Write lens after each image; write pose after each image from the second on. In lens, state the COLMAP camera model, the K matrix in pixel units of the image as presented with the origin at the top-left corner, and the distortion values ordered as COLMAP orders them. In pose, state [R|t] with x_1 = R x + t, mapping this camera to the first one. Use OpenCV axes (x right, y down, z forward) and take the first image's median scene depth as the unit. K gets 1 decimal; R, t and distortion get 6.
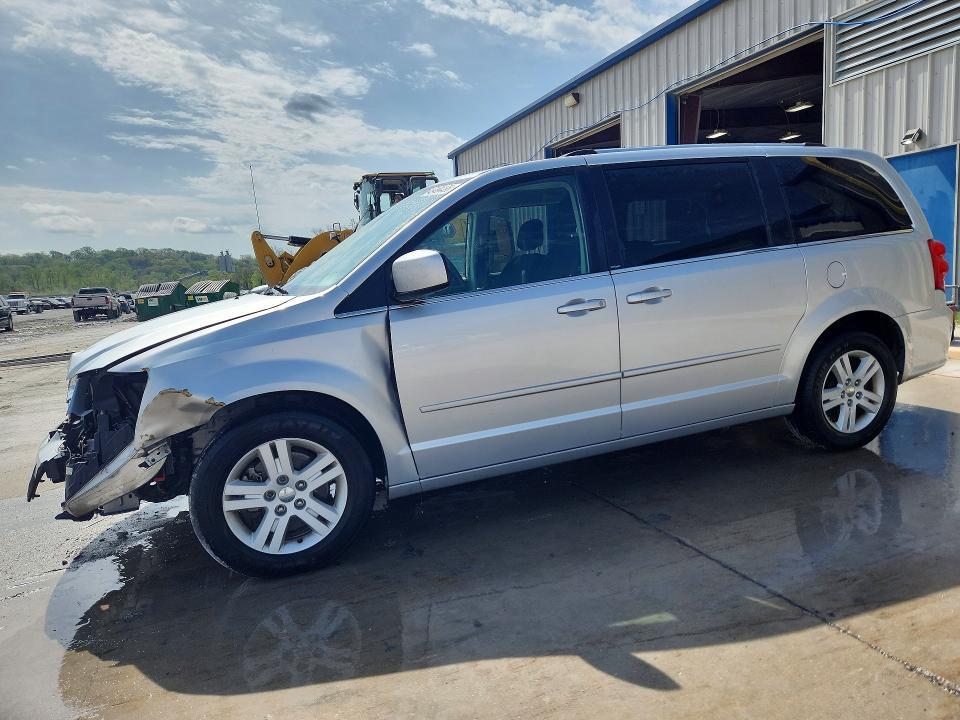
lens RADIAL K [[716.3, 0, 483.7], [0, 716.3, 367.2], [0, 0, 1]] dist [0.065602, -0.050358]
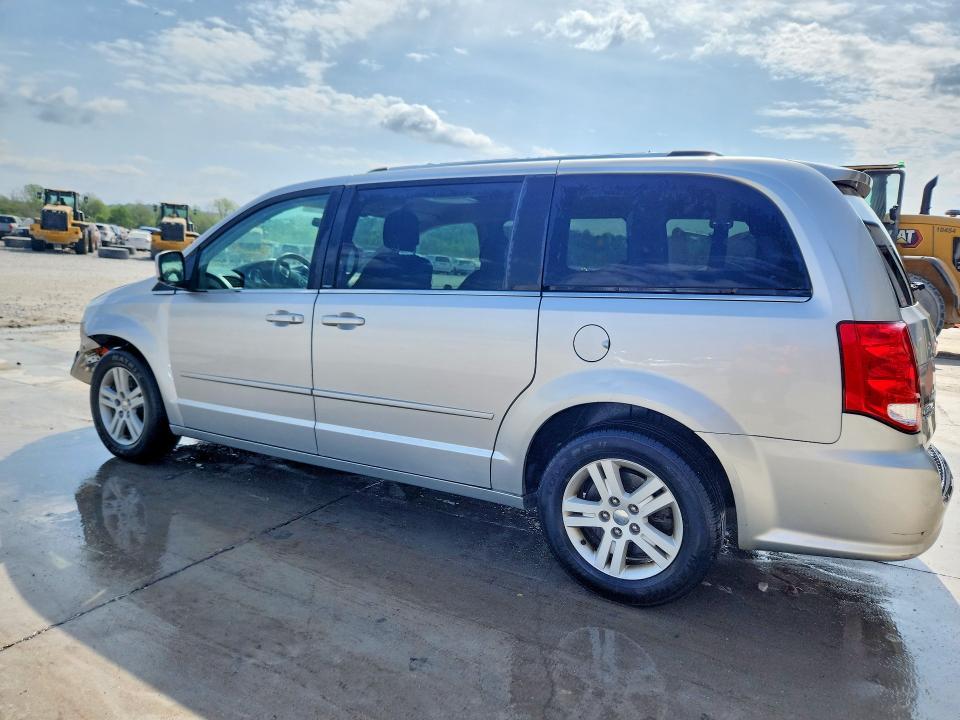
lens RADIAL K [[716.3, 0, 480.0], [0, 716.3, 356.1], [0, 0, 1]] dist [0.065602, -0.050358]
pose [[0.585368, 0.203076, -0.784923, 0.148449], [-0.199801, 0.974398, 0.103092, -0.025309], [0.785763, 0.096481, 0.610956, 0.073923]]
